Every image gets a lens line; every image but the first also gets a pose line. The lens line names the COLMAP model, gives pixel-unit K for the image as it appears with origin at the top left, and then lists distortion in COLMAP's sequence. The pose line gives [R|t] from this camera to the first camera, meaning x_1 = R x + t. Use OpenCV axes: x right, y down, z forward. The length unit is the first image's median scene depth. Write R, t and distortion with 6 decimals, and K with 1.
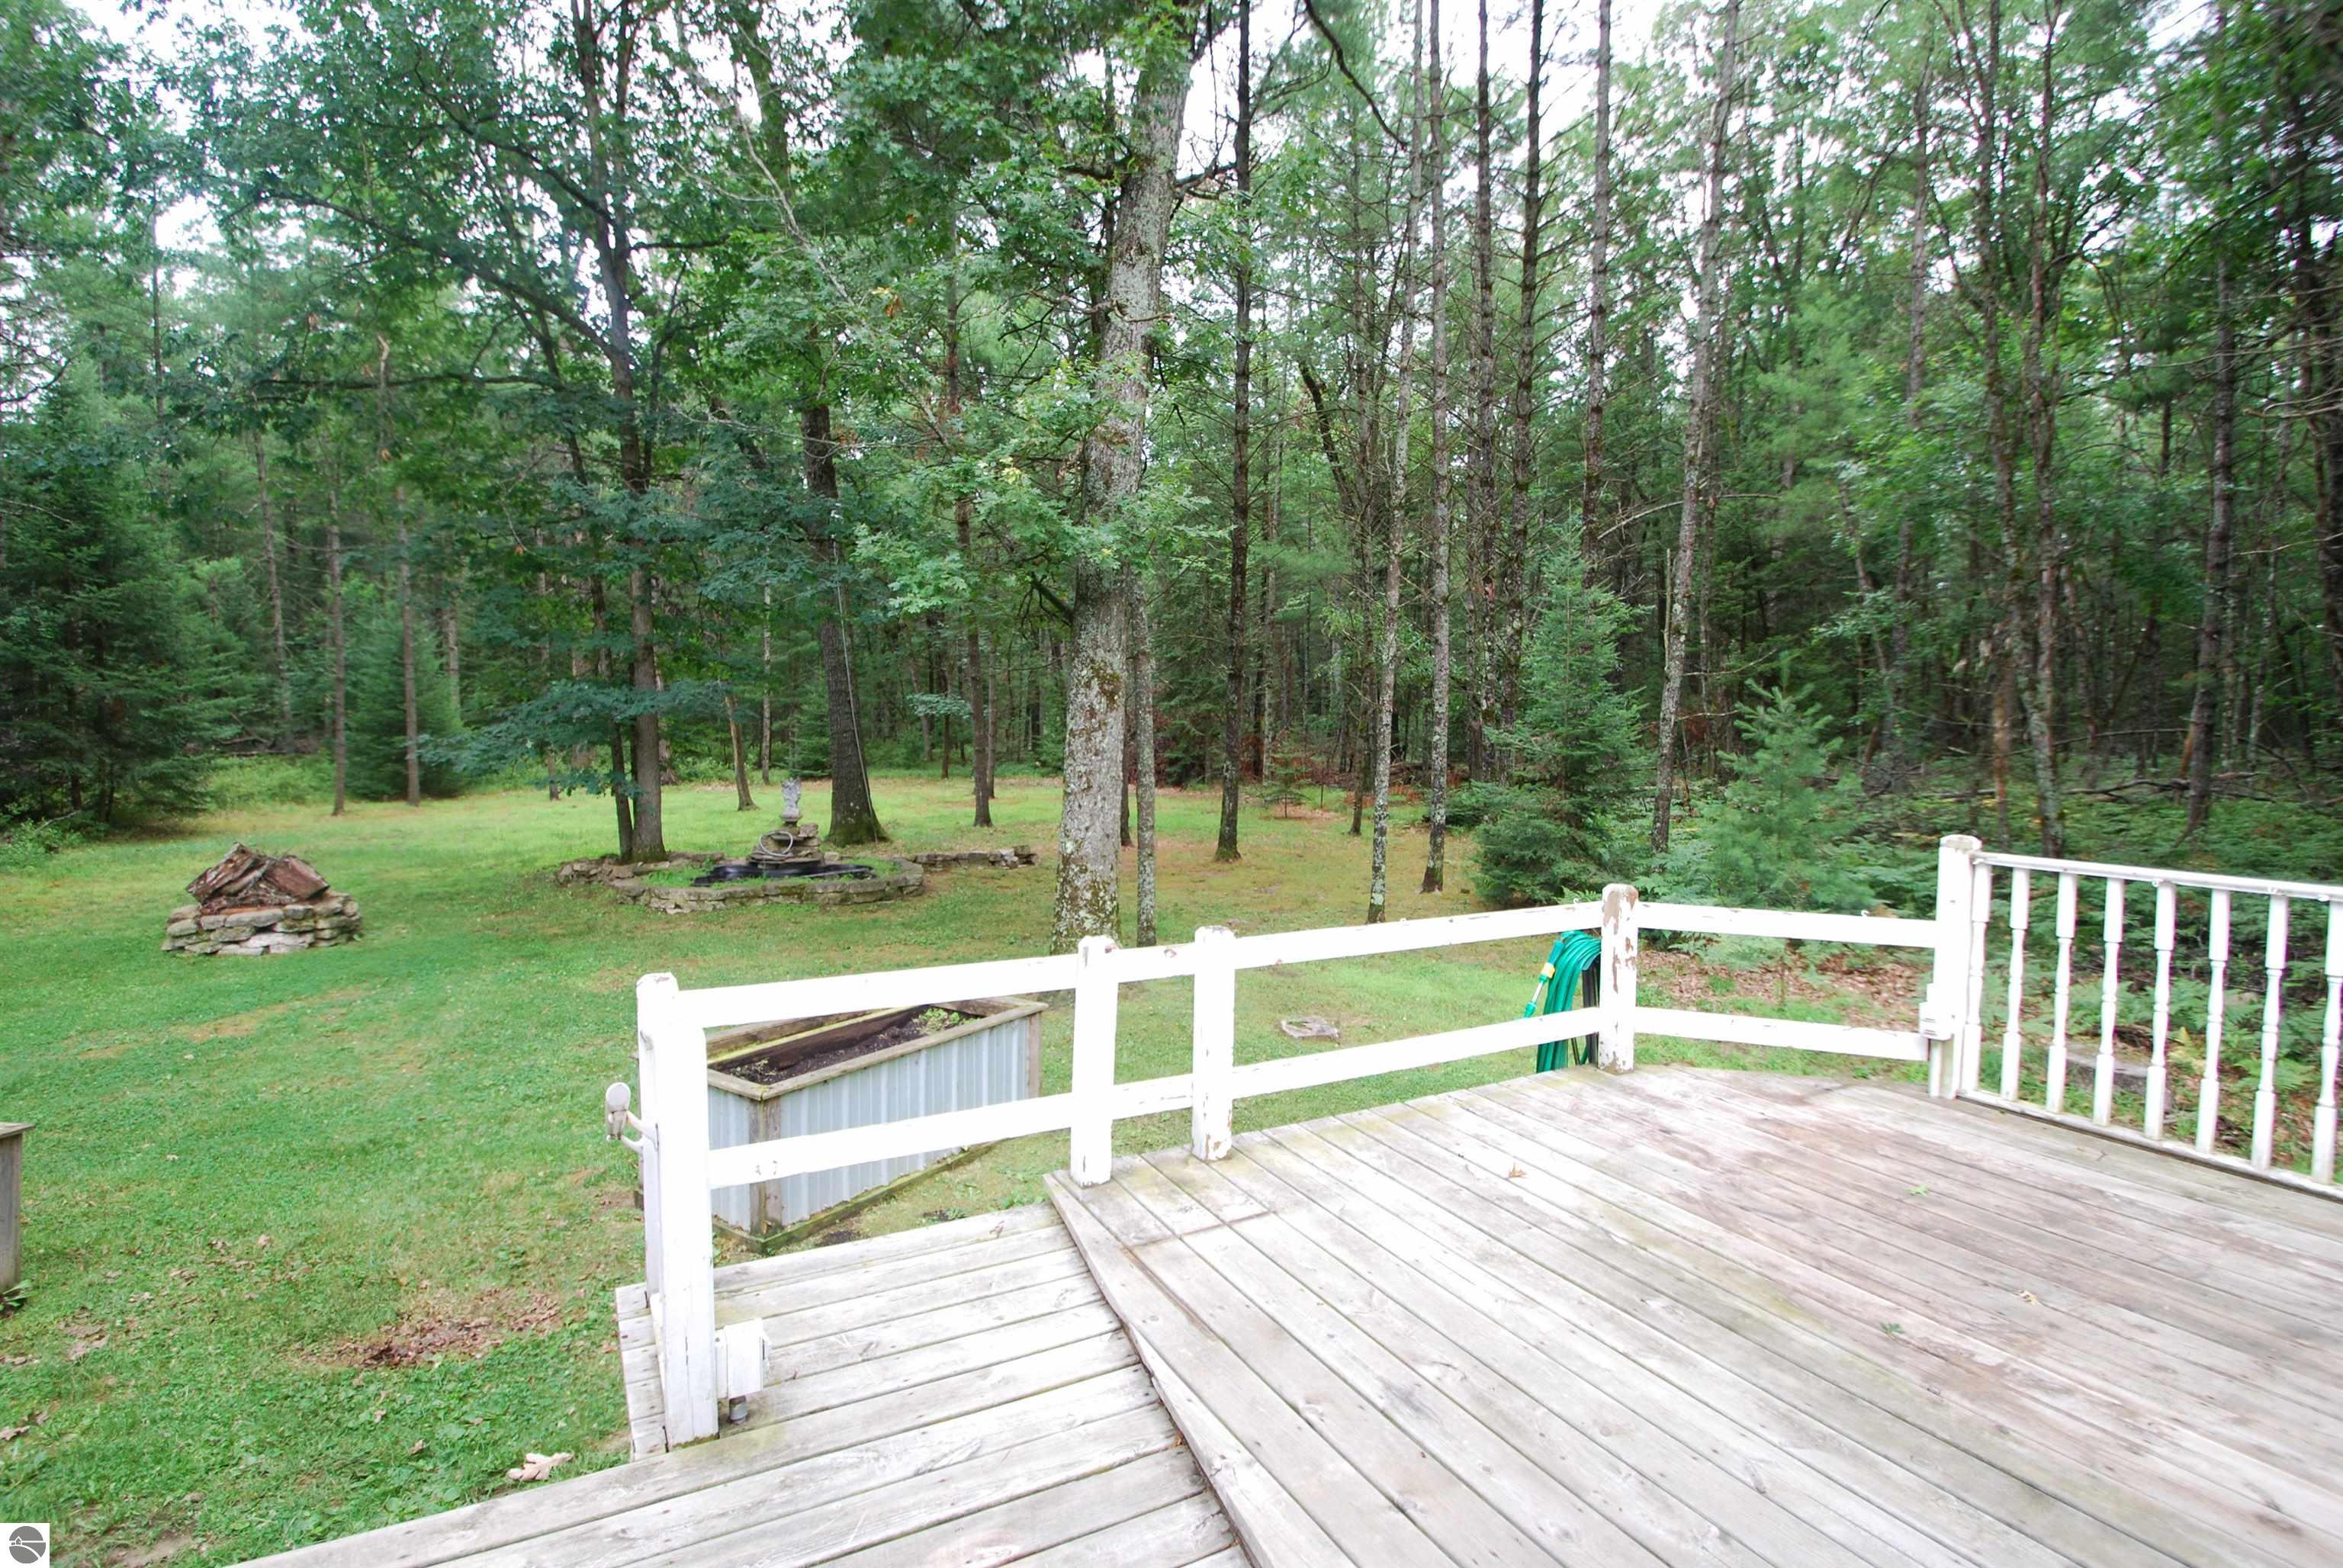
lens RADIAL K [[1155.2, 0, 1169.8], [0, 1155.2, 779.2], [0, 0, 1]] dist [0.001001, -0.015359]
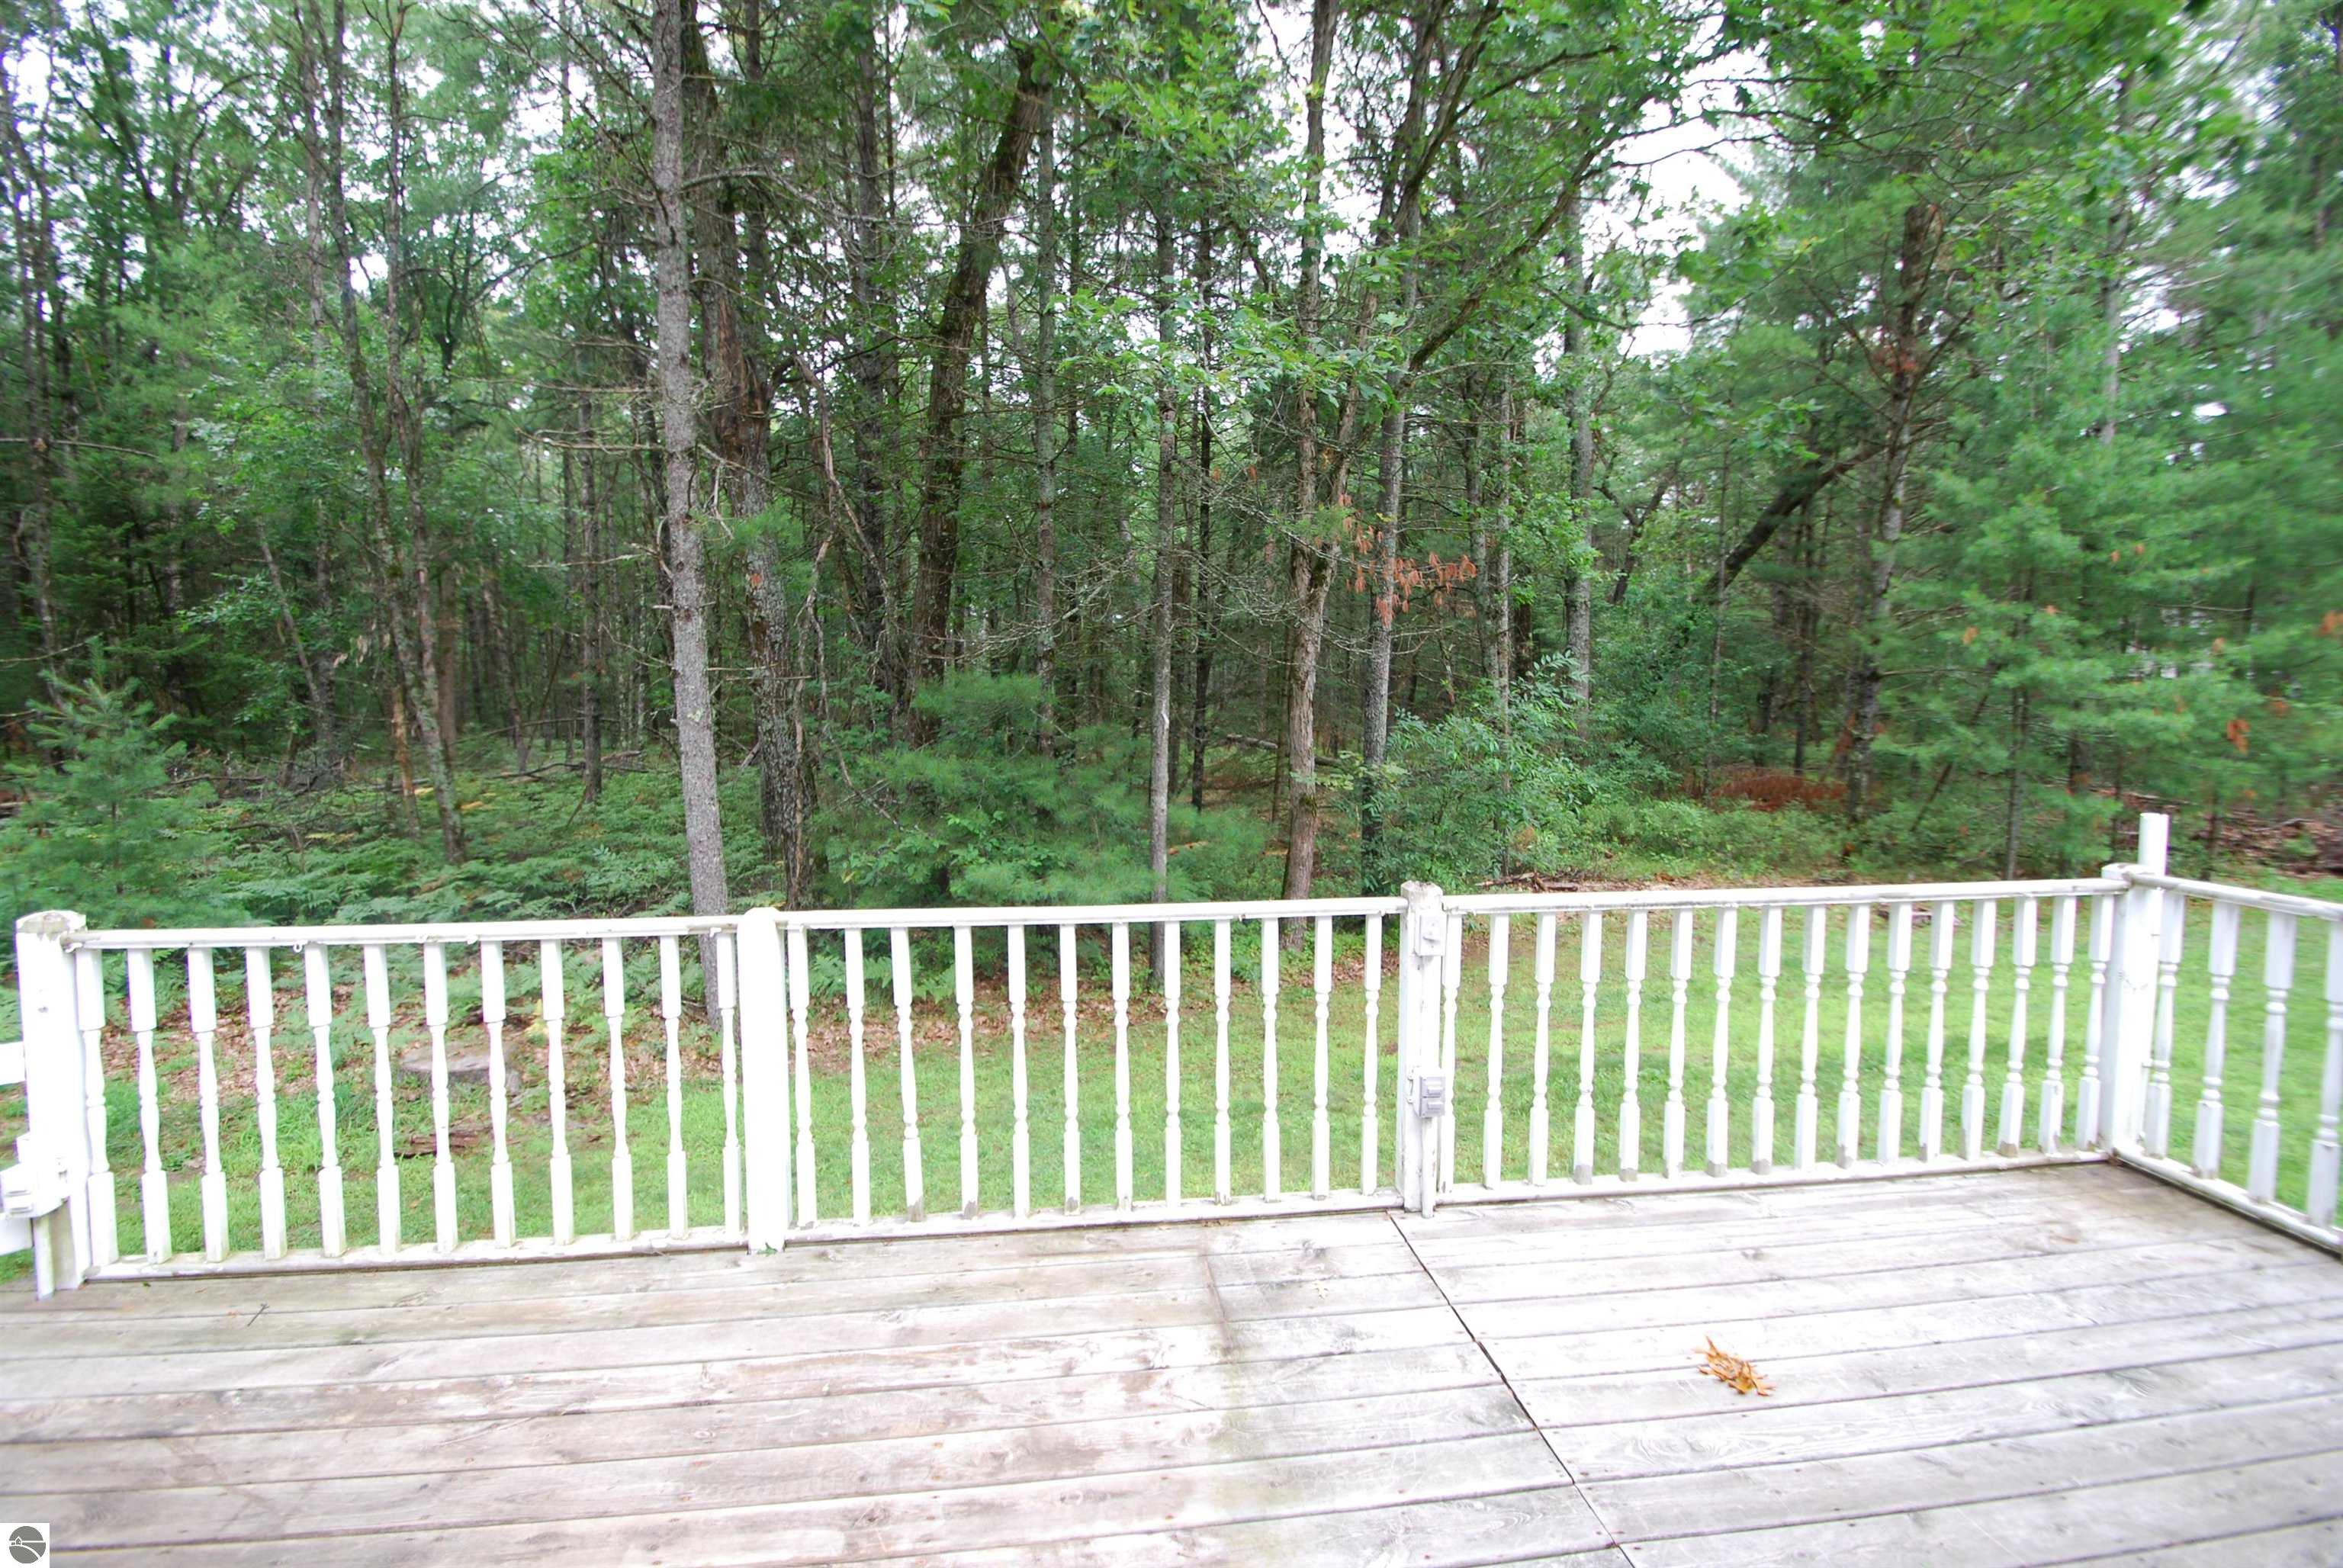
lens RADIAL K [[1027.9, 0, 1171.5], [0, 1027.9, 784.0], [0, 0, 1]] dist [0.005016, -0.012568]
pose [[0.348626, -0.074281, 0.934314, 0.110691], [0.053775, 0.996798, 0.059183, -0.008616], [-0.935718, 0.029610, 0.351504, 0.047068]]
